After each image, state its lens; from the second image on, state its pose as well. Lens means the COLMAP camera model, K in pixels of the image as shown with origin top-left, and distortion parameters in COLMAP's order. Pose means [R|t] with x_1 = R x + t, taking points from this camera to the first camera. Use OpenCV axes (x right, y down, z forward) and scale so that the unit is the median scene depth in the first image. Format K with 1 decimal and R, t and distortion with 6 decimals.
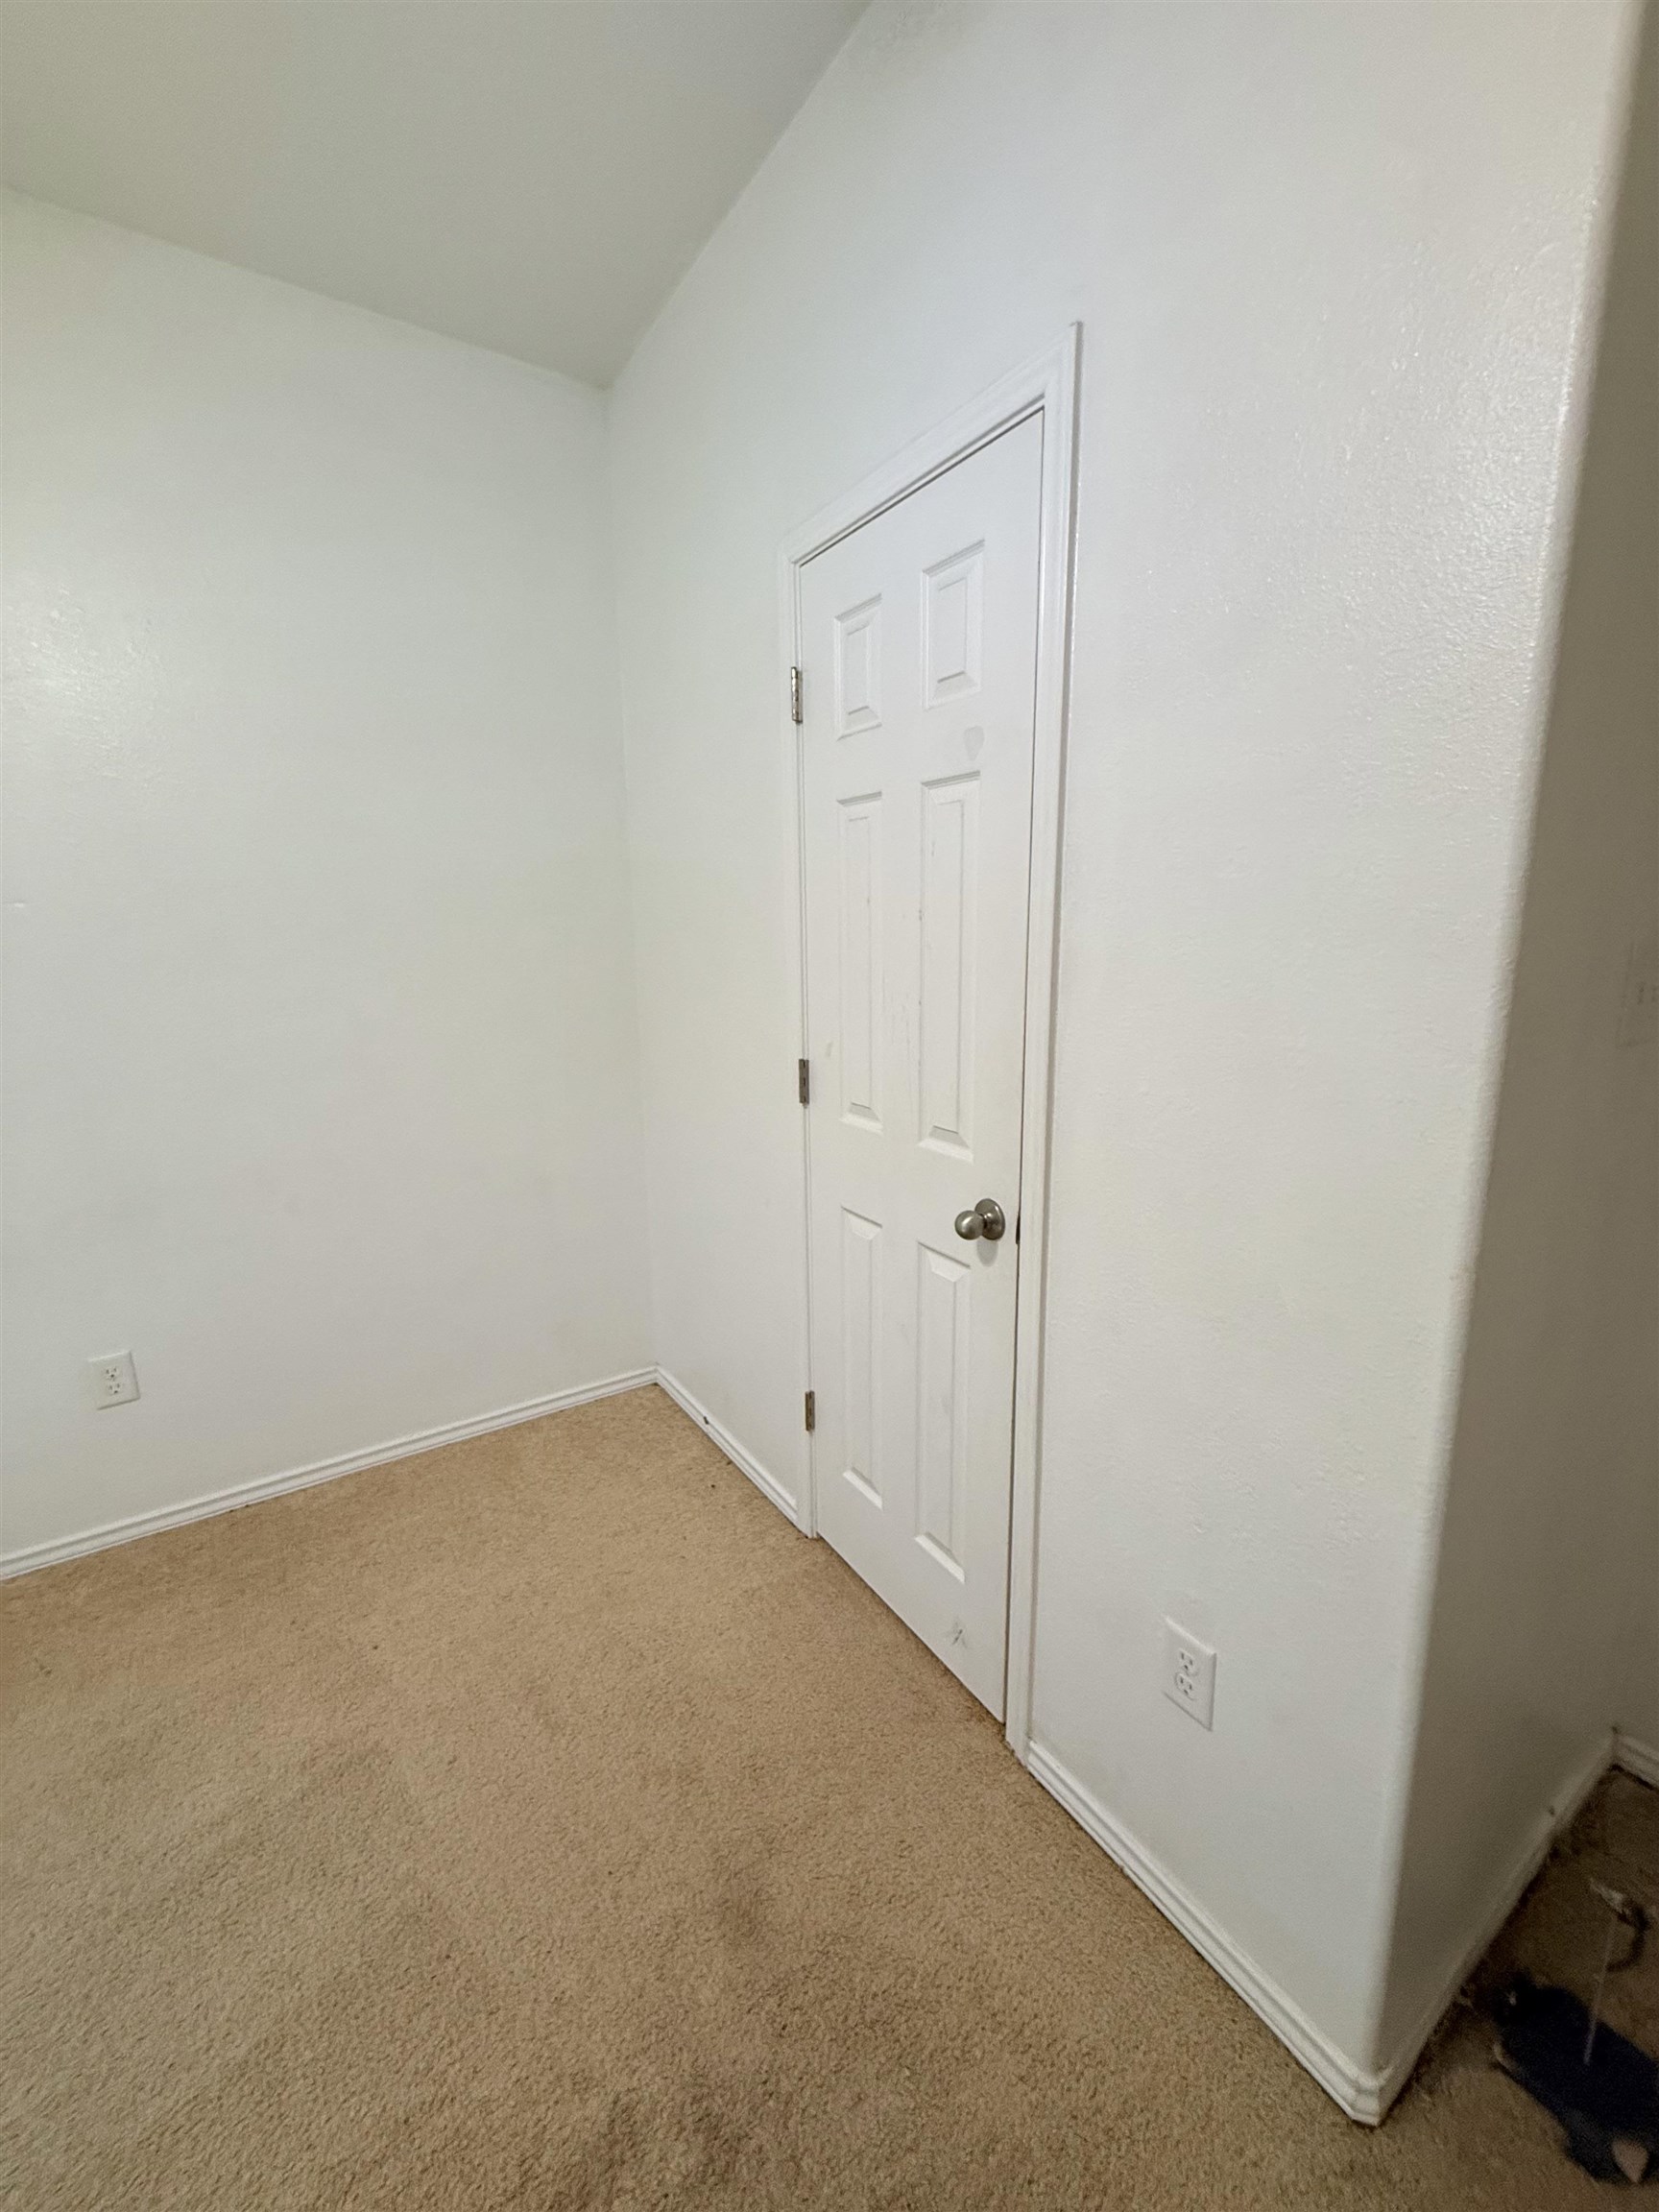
lens RADIAL K [[884.8, 0, 832.0], [0, 884.8, 1104.8], [0, 0, 1]] dist [-0.000120, 0.000269]
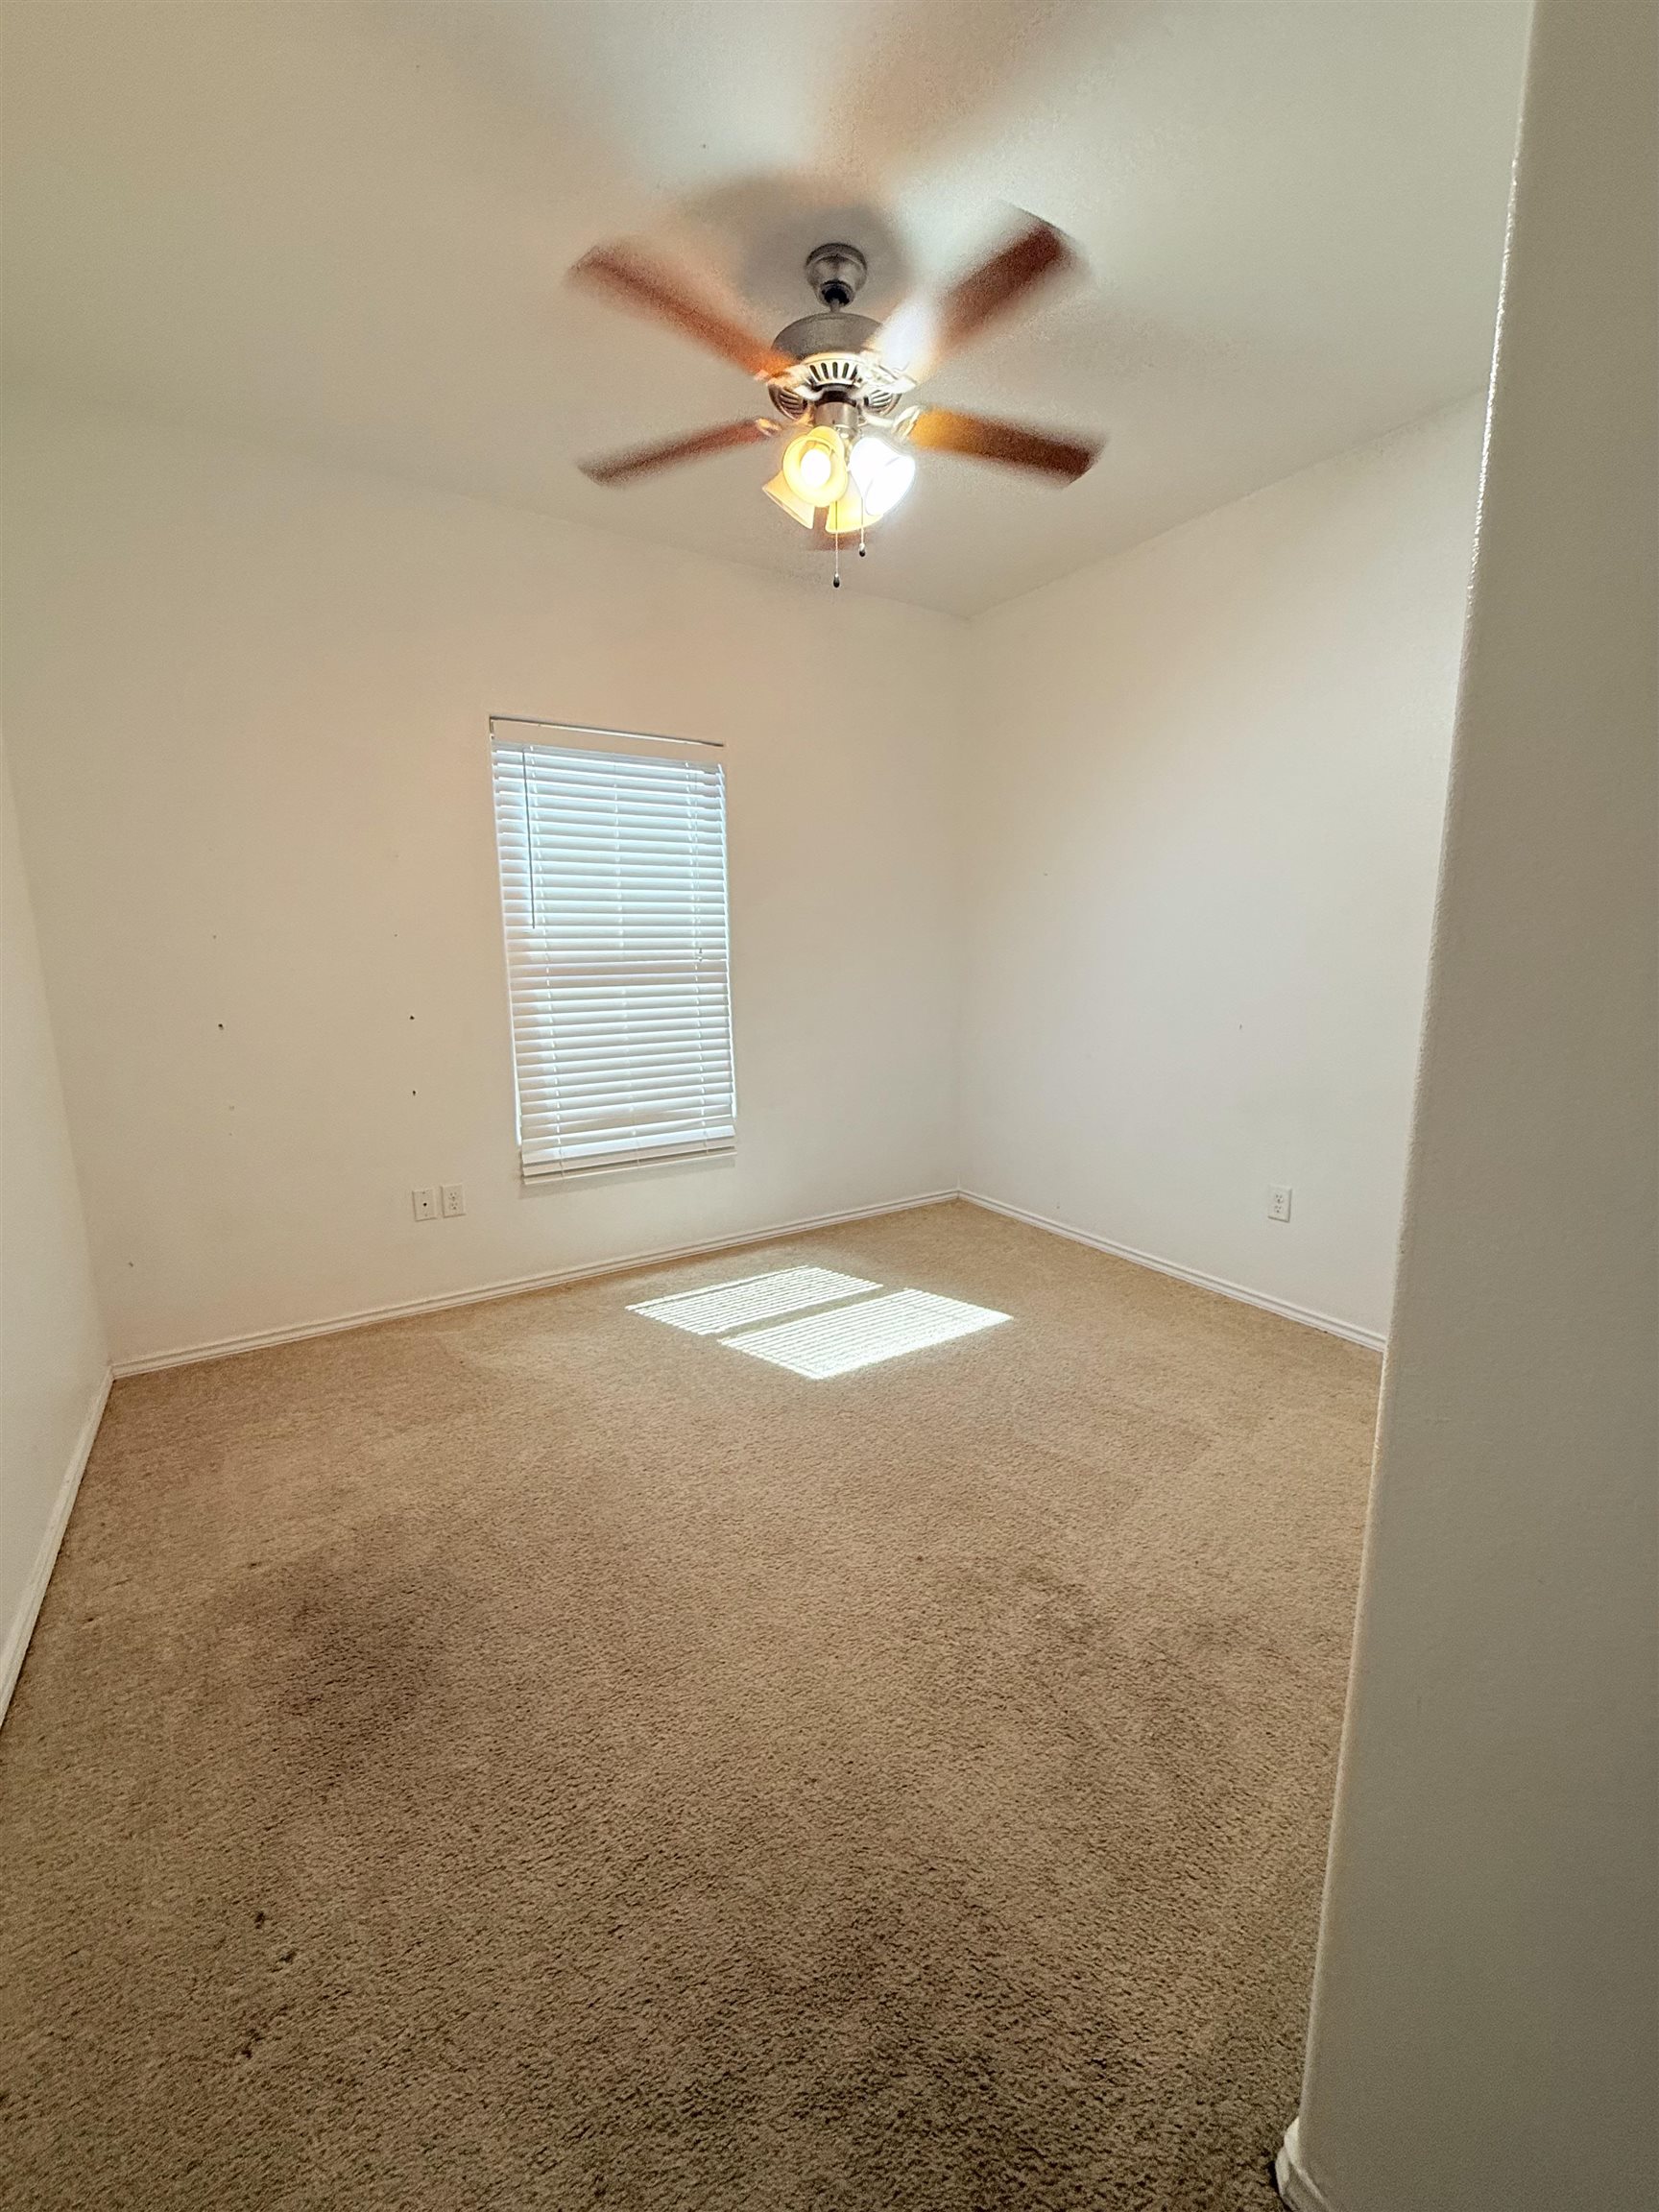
lens RADIAL K [[884.8, 0, 829.2], [0, 884.8, 1102.4], [0, 0, 1]] dist [-0.000120, 0.000269]
pose [[-0.021957, 0.194127, -0.980731, 1.259215], [-0.182359, 0.963733, 0.194845, -0.032475], [0.982987, 0.183123, 0.014240, 0.307852]]
